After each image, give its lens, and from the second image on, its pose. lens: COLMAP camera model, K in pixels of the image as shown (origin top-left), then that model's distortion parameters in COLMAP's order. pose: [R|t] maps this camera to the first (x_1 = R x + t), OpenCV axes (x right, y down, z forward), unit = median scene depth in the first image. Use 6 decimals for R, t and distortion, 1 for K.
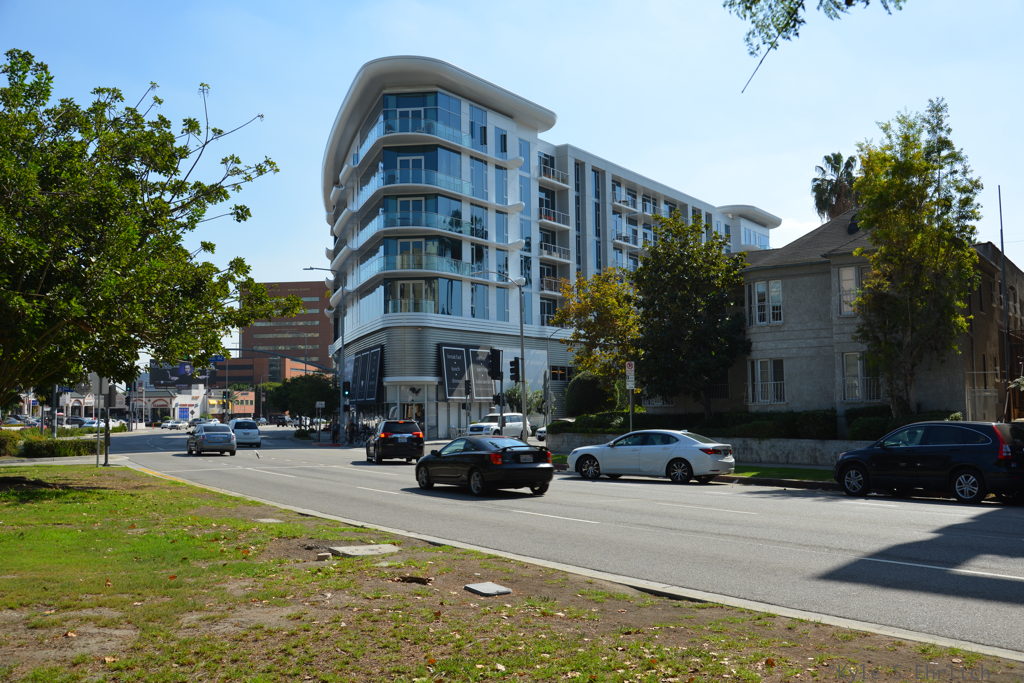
lens RADIAL K [[995.5, 0, 512.0], [0, 995.5, 341.5], [0, 0, 1]] dist [-0.023689, -0.004668]
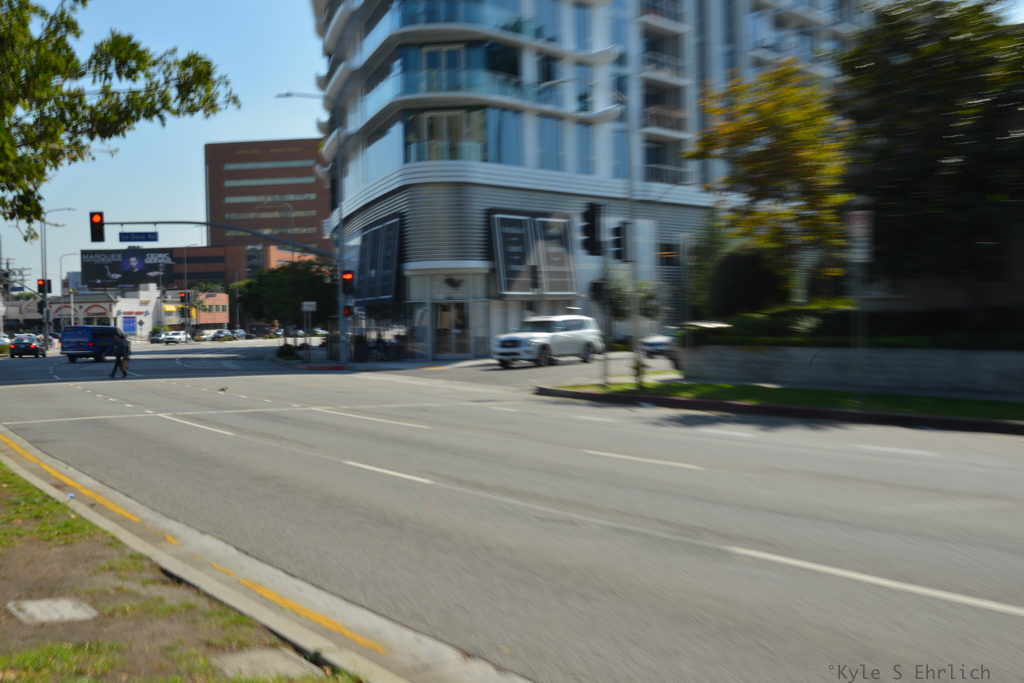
lens RADIAL K [[1352.7, 0, 512.0], [0, 1352.7, 341.5], [0, 0, 1]] dist [-0.015918, -0.007277]
pose [[0.998604, -0.010504, -0.051765, -0.013512], [0.014986, 0.996098, 0.086967, 0.010810], [0.050649, -0.087621, 0.994865, 0.117849]]
